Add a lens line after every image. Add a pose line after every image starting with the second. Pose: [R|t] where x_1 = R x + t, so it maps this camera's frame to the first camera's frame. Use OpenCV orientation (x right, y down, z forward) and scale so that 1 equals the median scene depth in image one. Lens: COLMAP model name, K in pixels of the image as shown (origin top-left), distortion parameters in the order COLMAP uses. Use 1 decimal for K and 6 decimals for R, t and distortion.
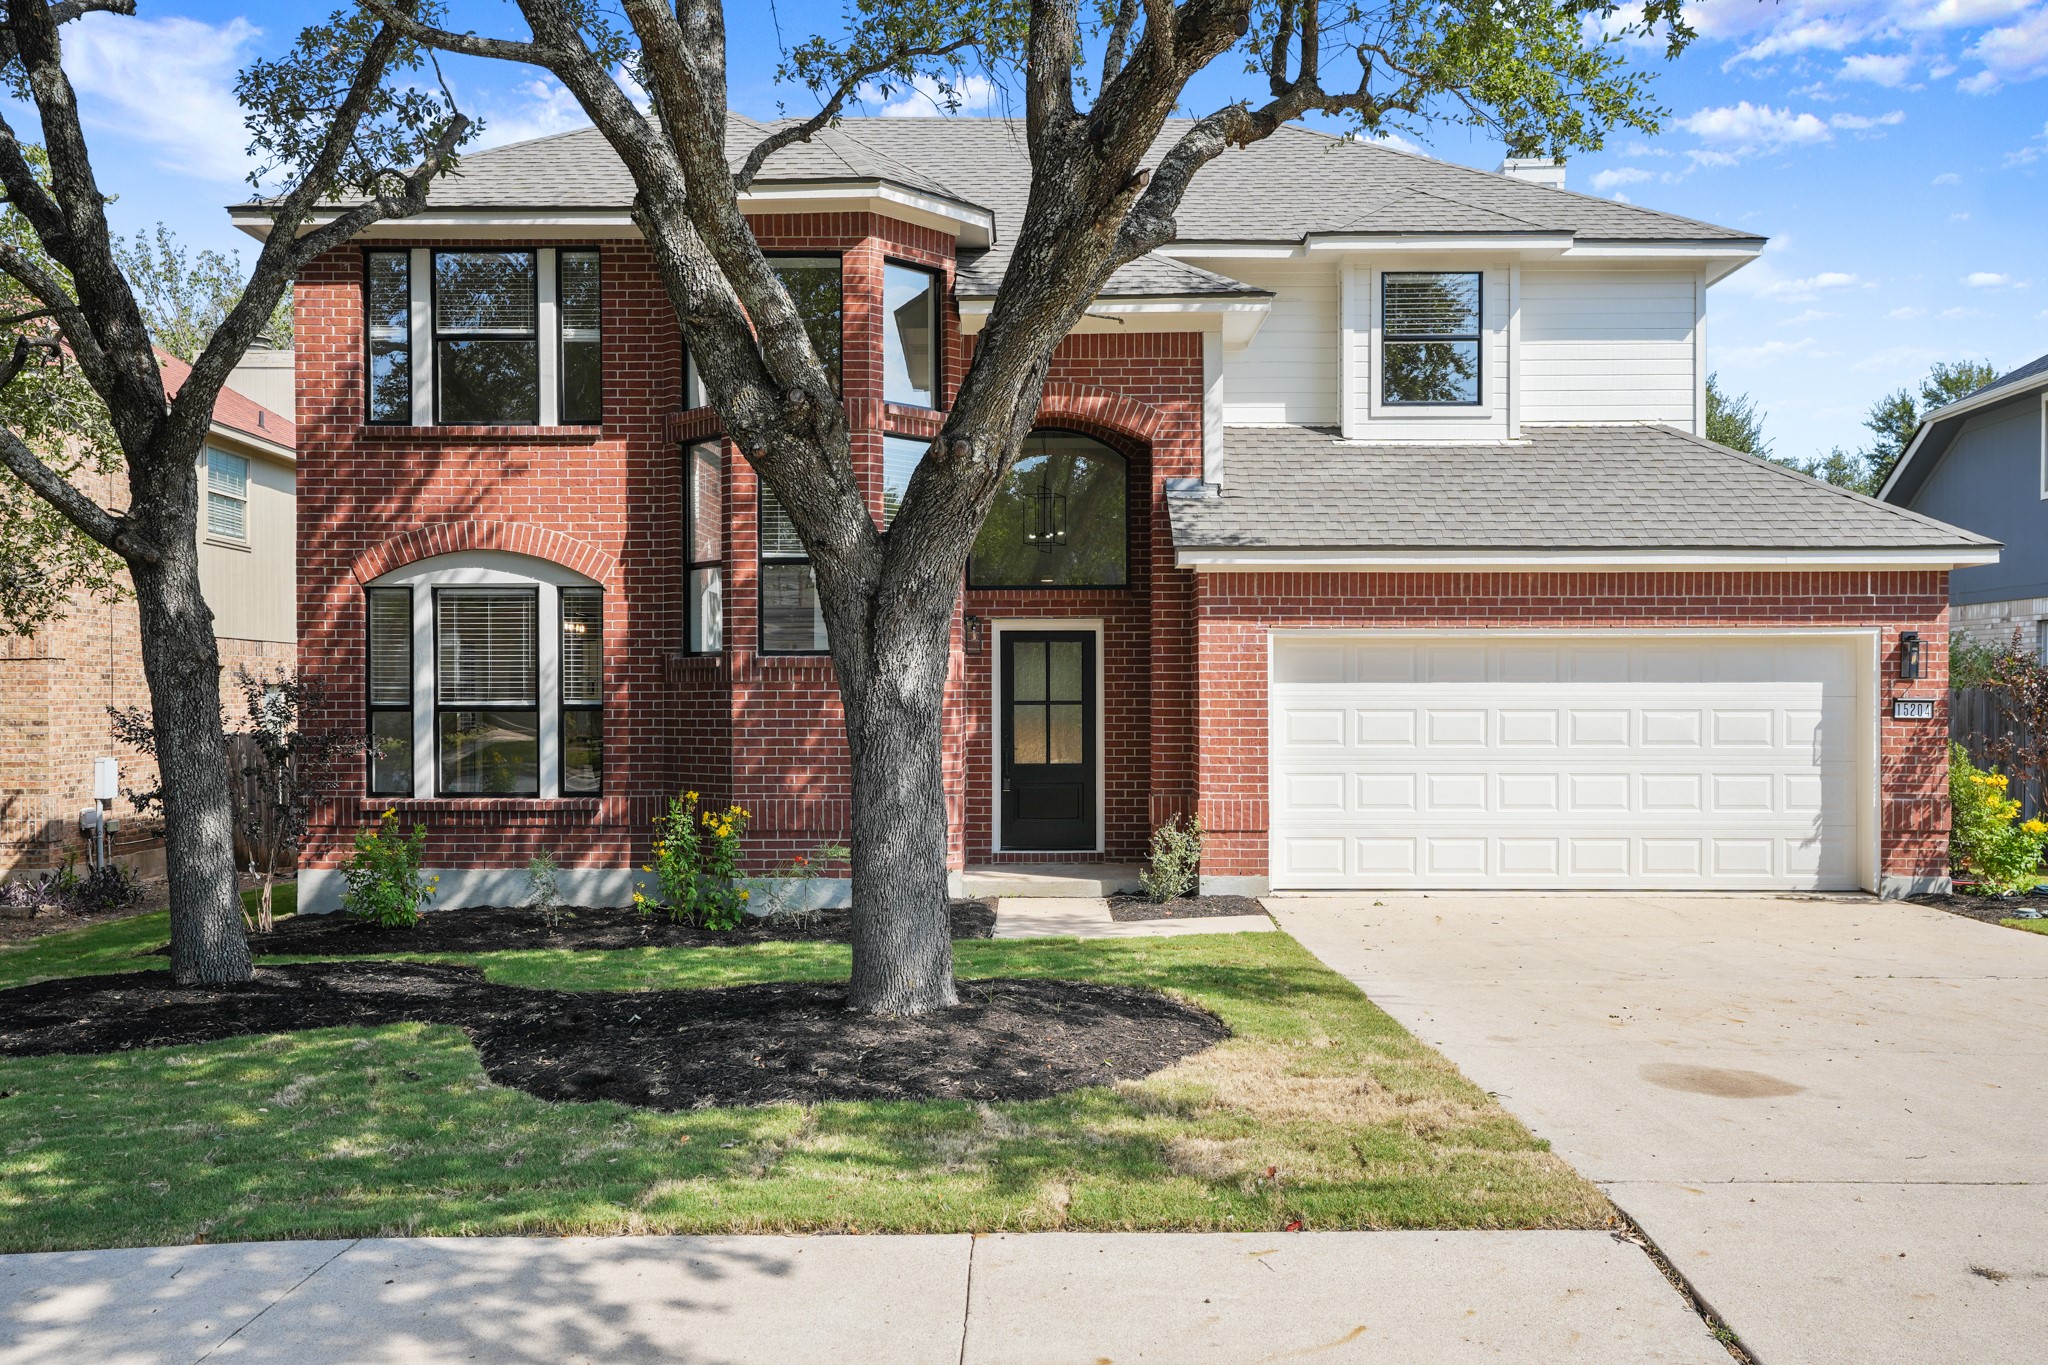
lens RADIAL K [[1610.6, 0, 1015.8], [0, 1610.6, 642.9], [0, 0, 1]] dist [0.015836, 0.016384]
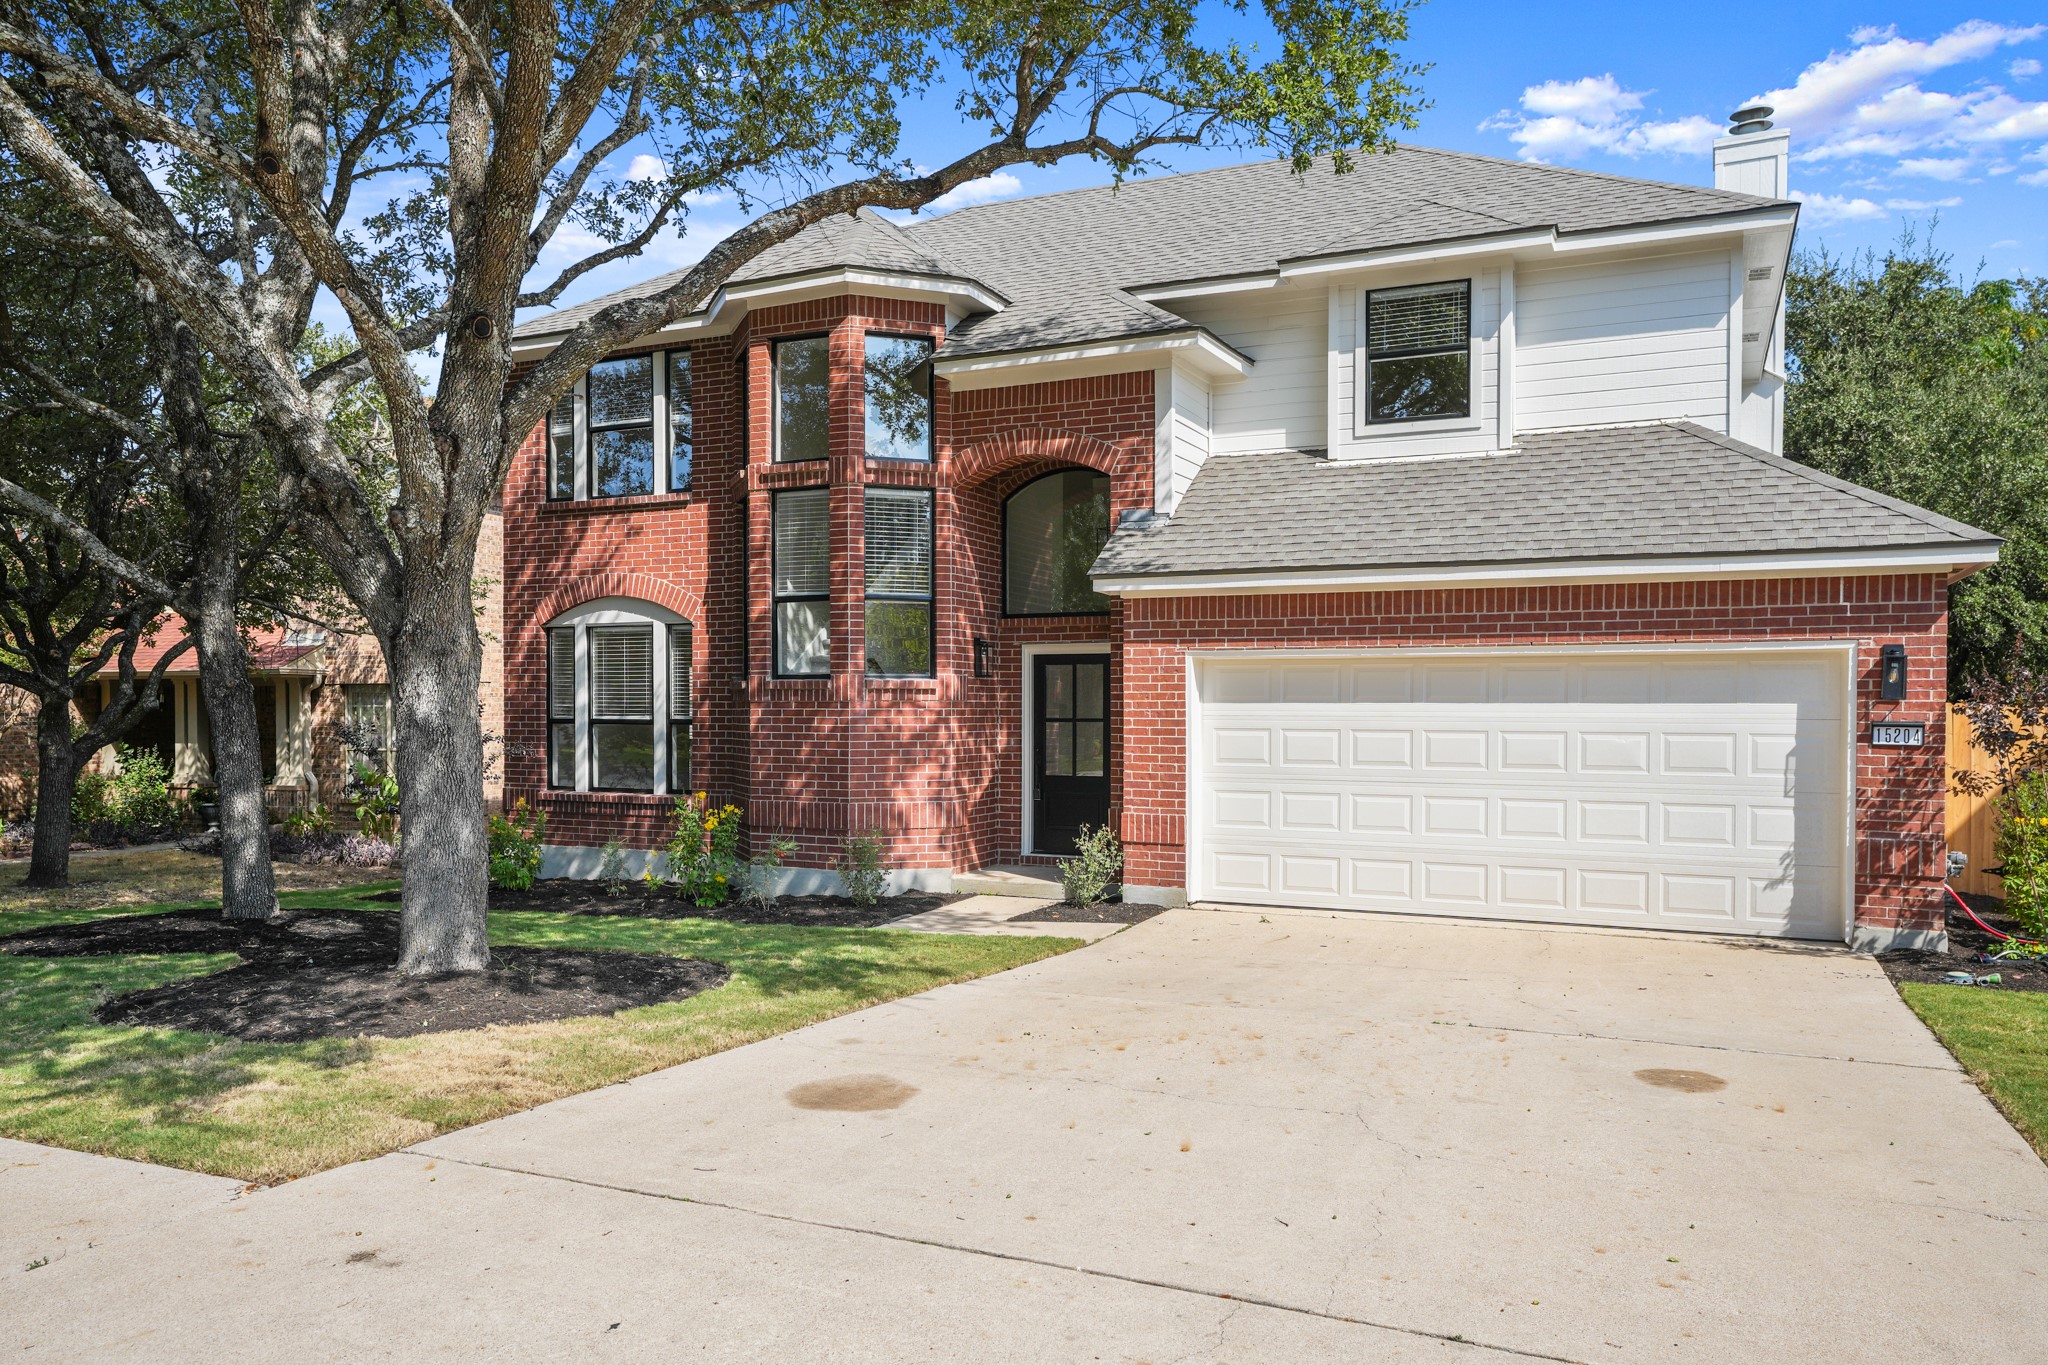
lens RADIAL K [[1463.3, 0, 1024.5], [0, 1463.3, 677.9], [0, 0, 1]] dist [-0.000371, 0.005735]
pose [[0.907887, -0.005094, -0.419184, 0.451536], [0.010314, 0.999895, 0.010186, -0.002038], [0.419088, -0.013571, 0.907844, 0.096244]]
